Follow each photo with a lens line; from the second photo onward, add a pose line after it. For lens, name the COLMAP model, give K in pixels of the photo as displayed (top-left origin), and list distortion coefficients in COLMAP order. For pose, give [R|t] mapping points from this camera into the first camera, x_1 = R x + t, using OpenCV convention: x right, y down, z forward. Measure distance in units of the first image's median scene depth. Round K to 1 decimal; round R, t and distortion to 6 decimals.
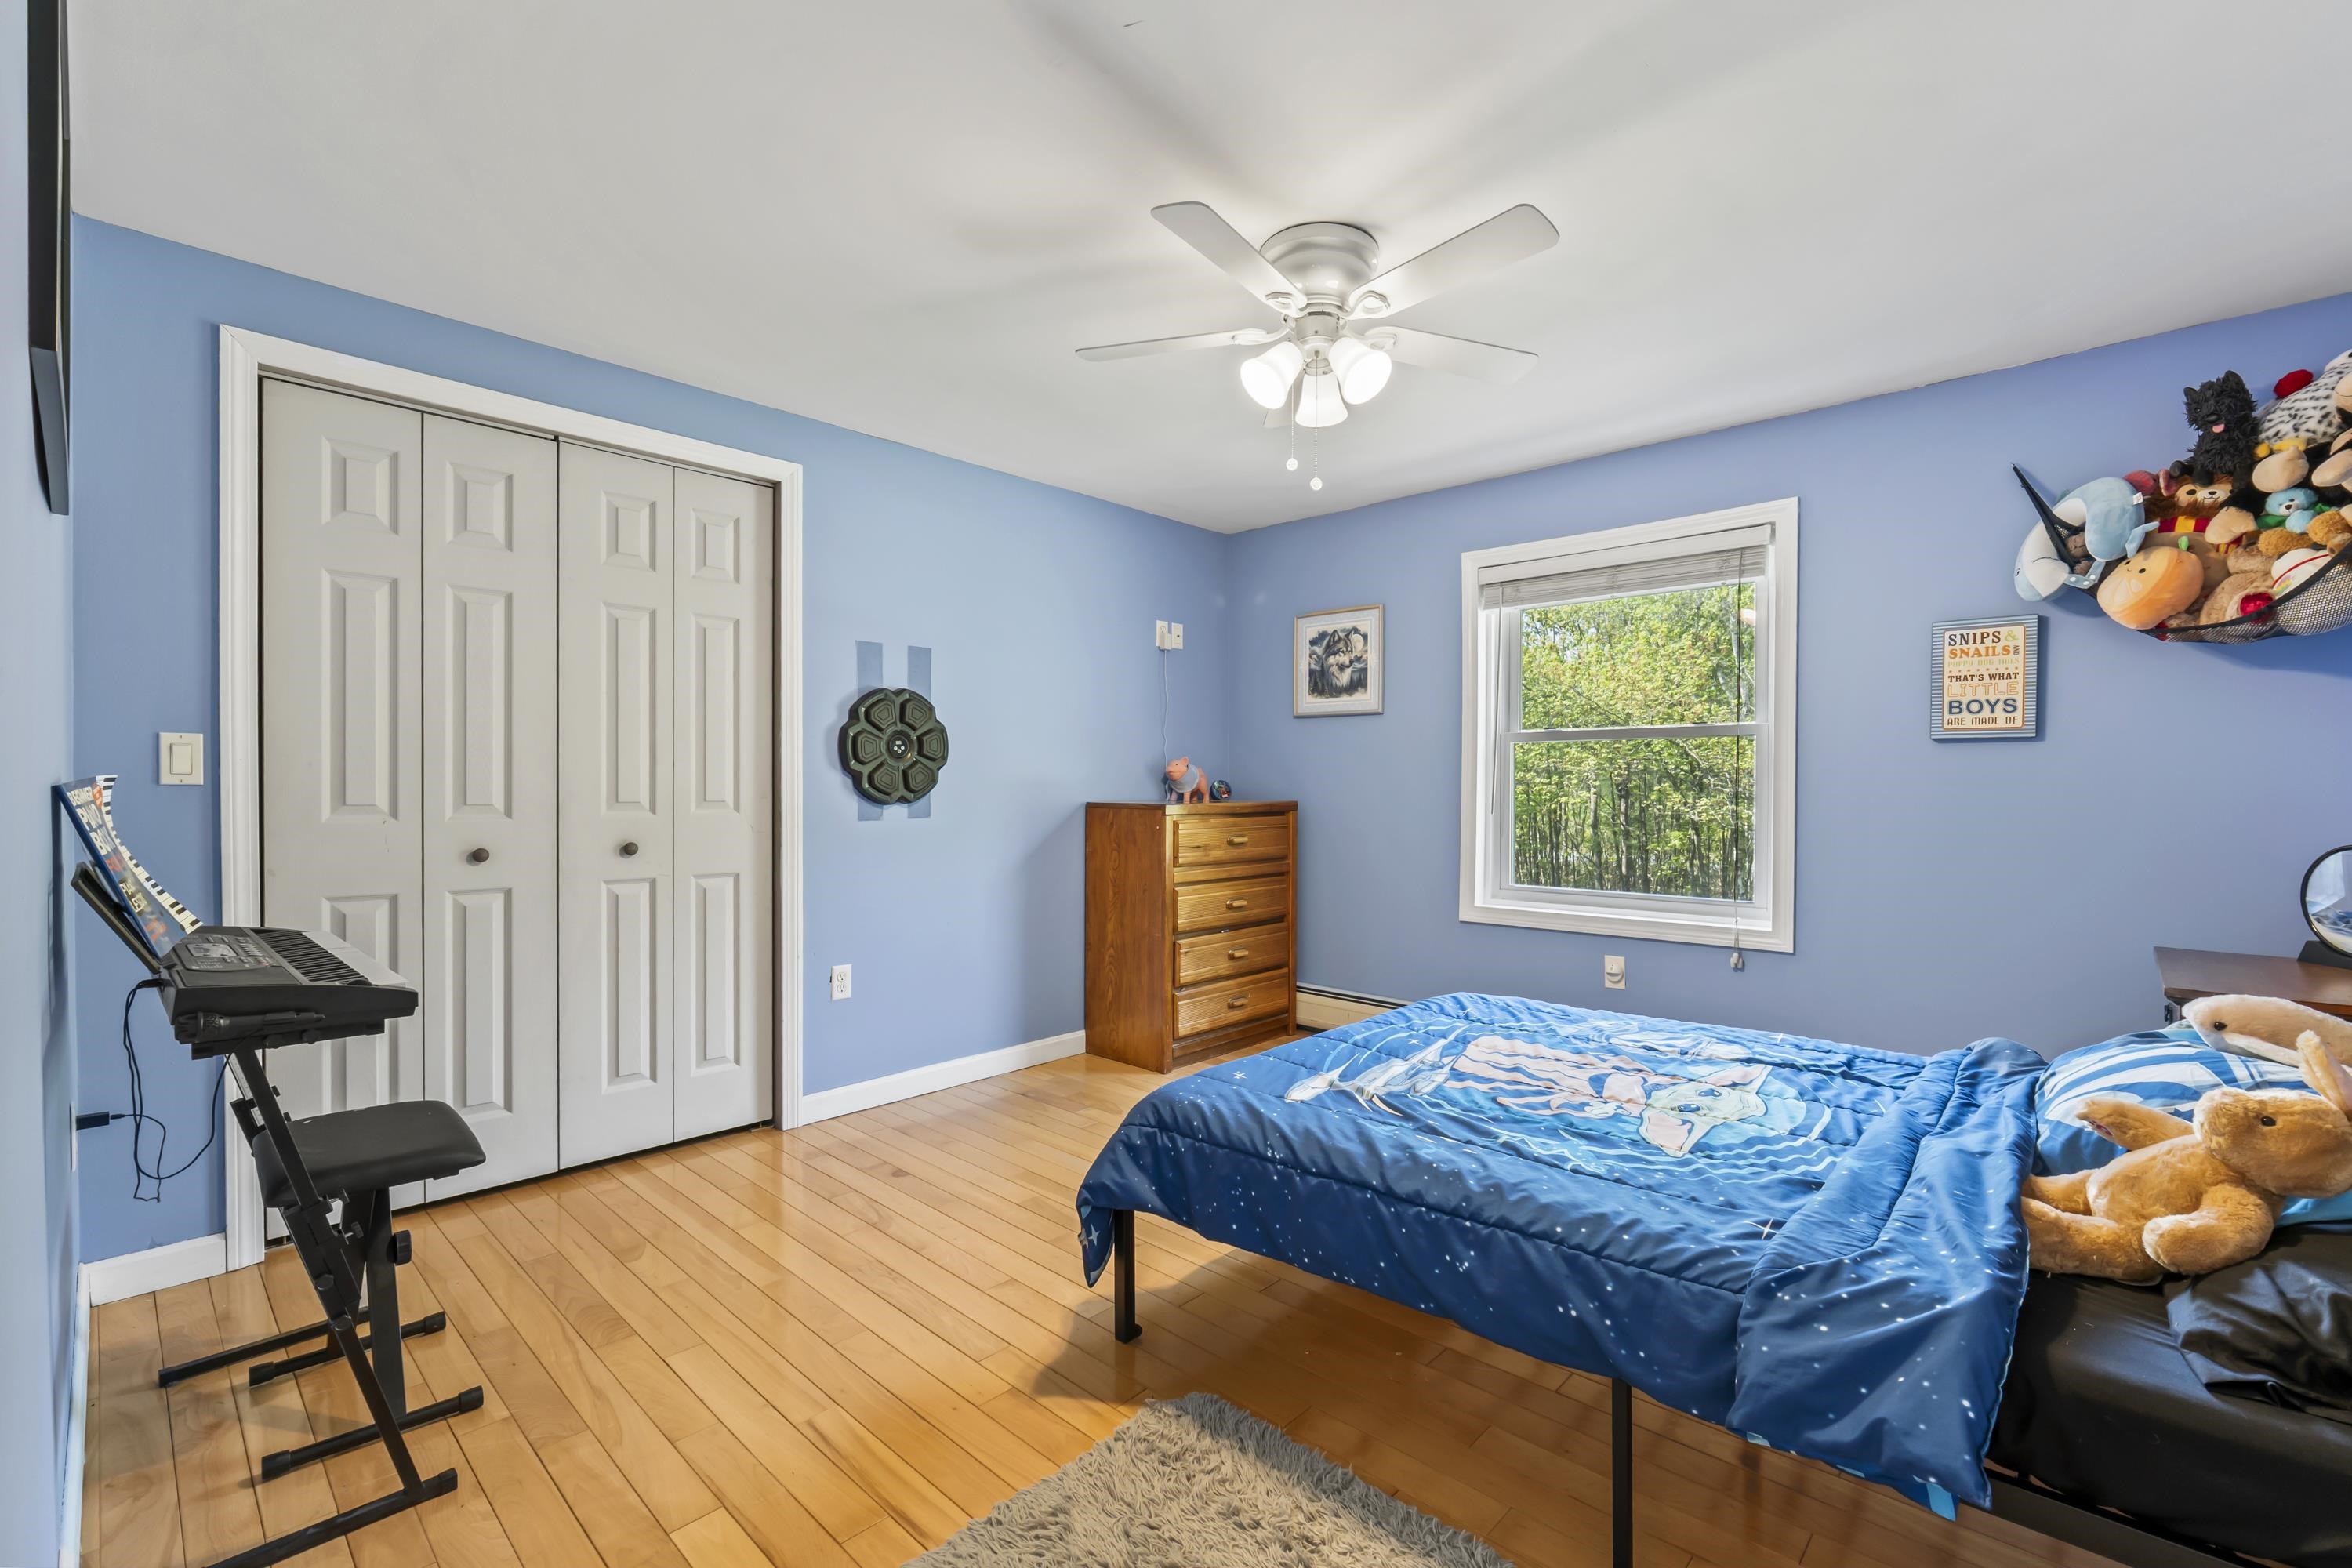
lens RADIAL K [[993.4, 0, 1182.3], [0, 993.4, 786.9], [0, 0, 1]] dist [-0.002679, -0.001953]
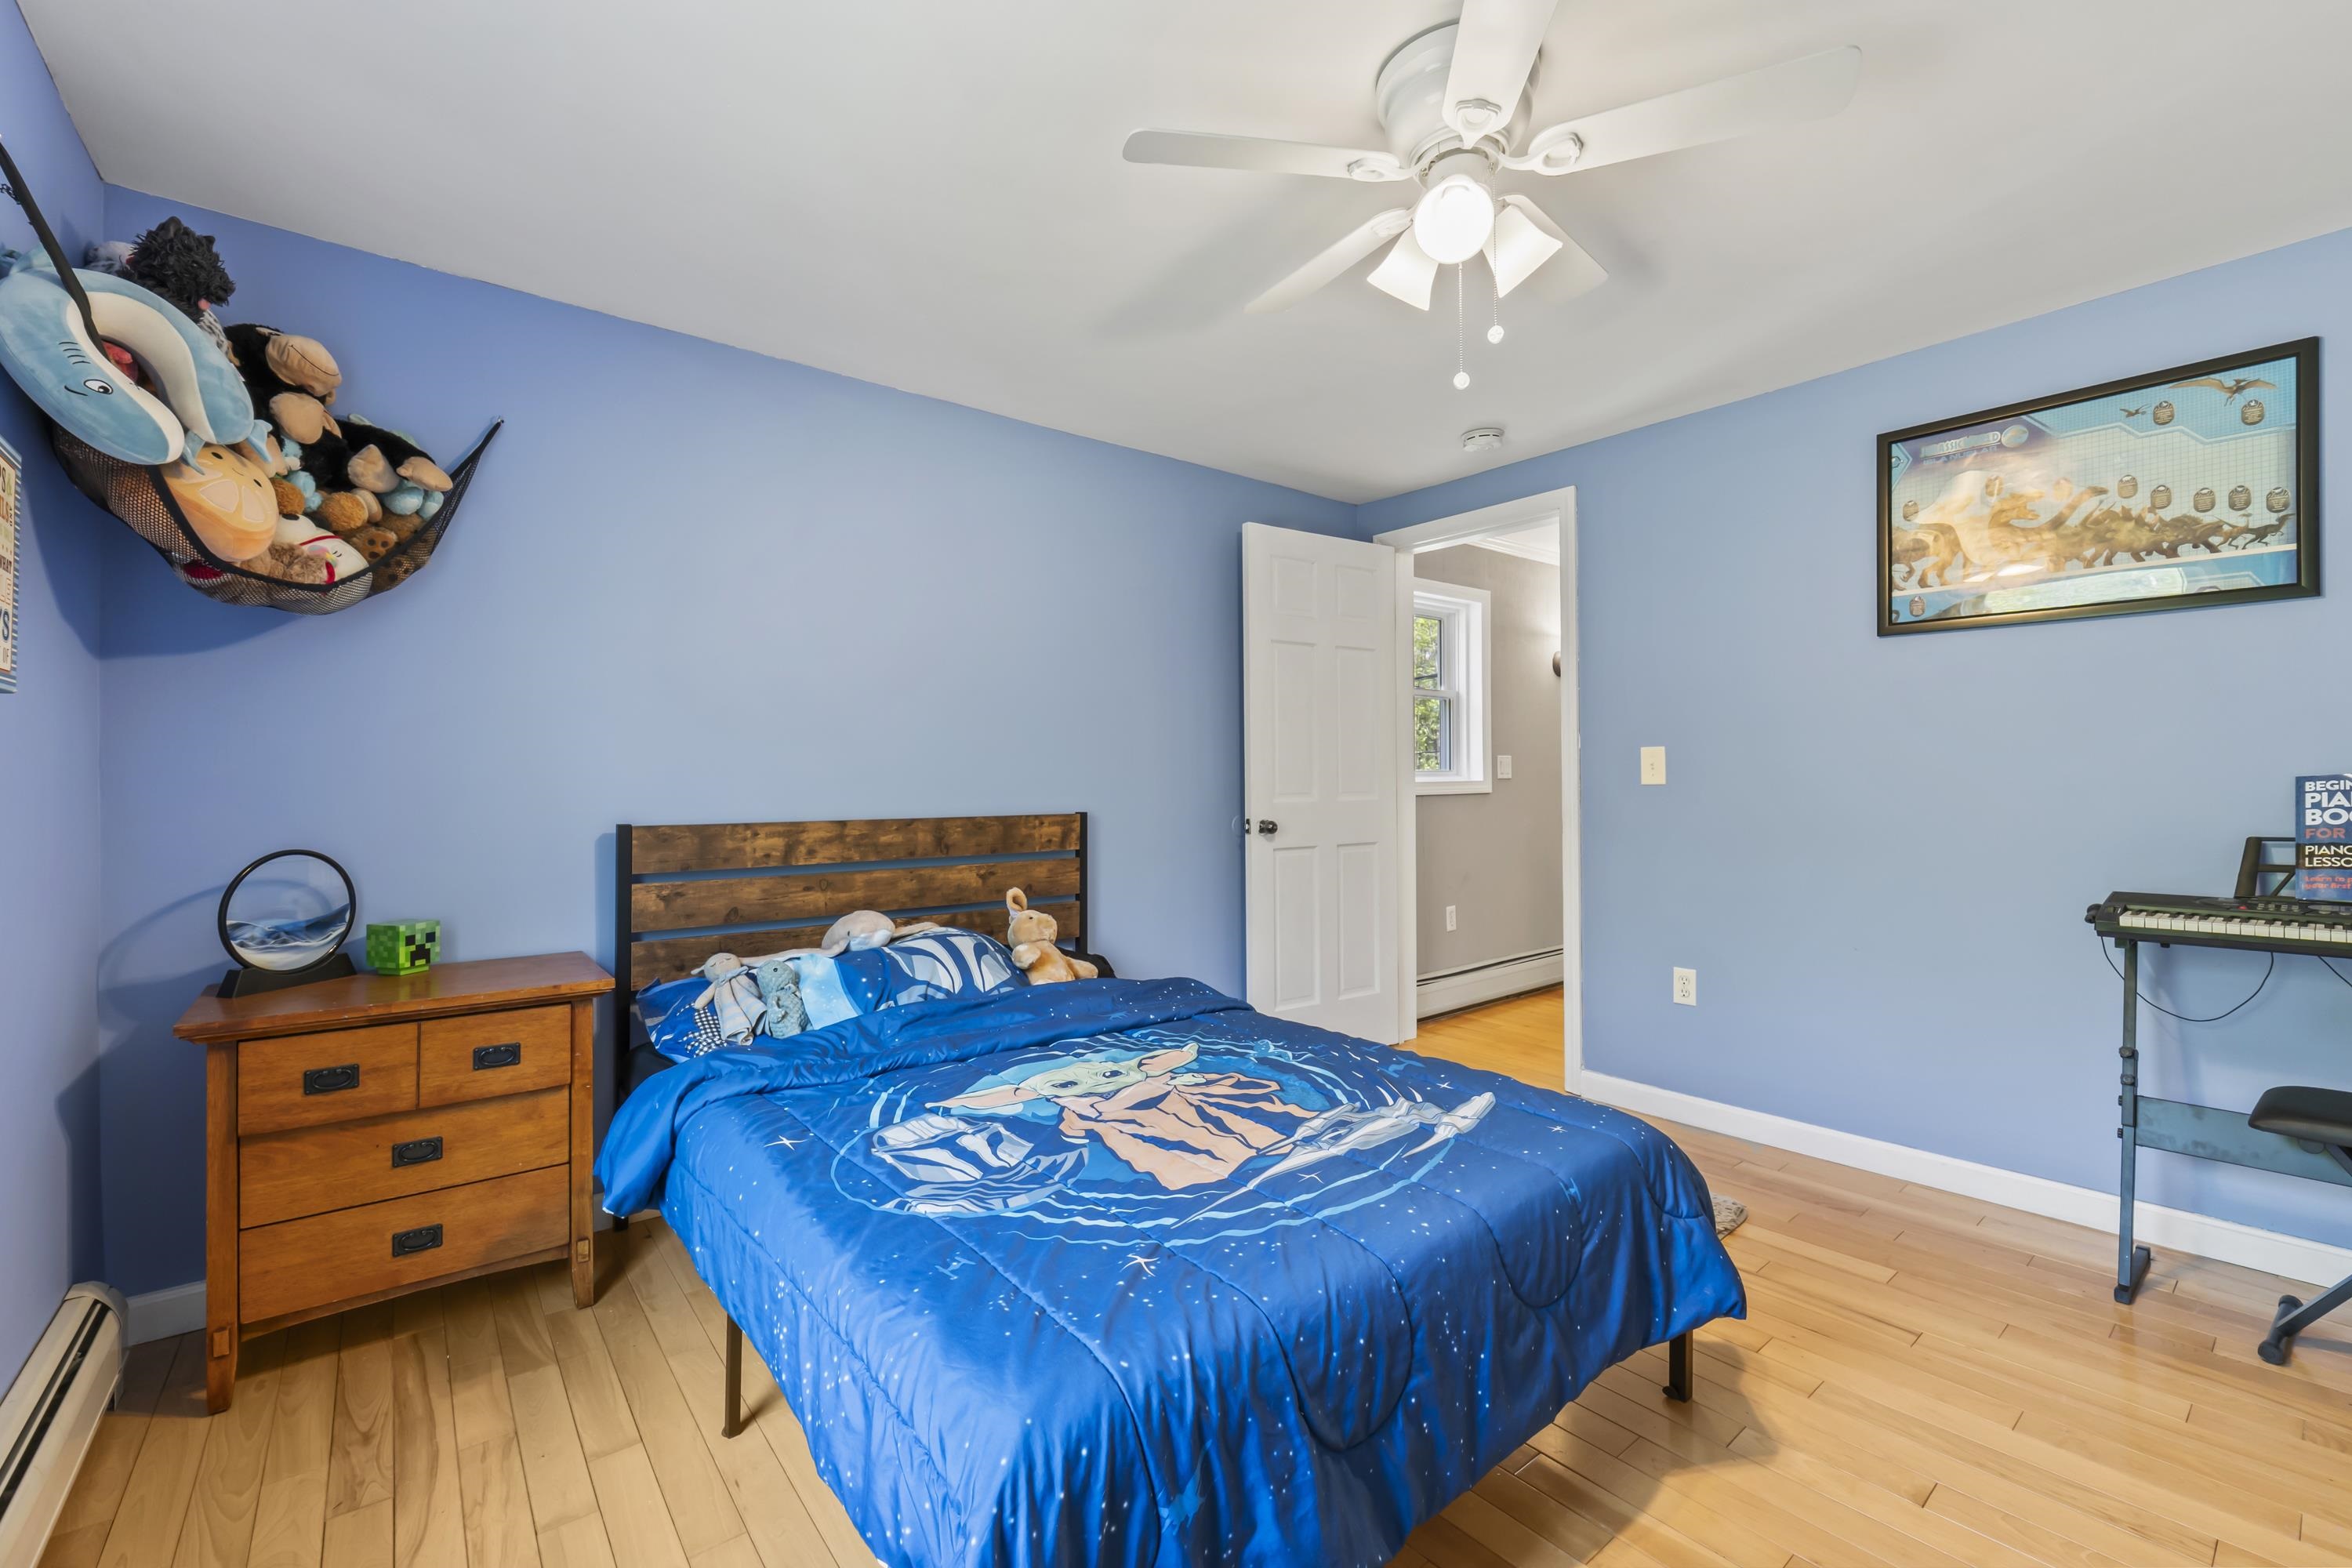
lens RADIAL K [[993.4, 0, 1173.8], [0, 993.4, 778.6], [0, 0, 1]] dist [-0.002679, -0.001953]
pose [[-0.990238, 0.000939, 0.139382, 0.245816], [0.001322, 0.999996, 0.002655, -0.007992], [-0.139379, 0.002813, -0.990235, 1.767508]]
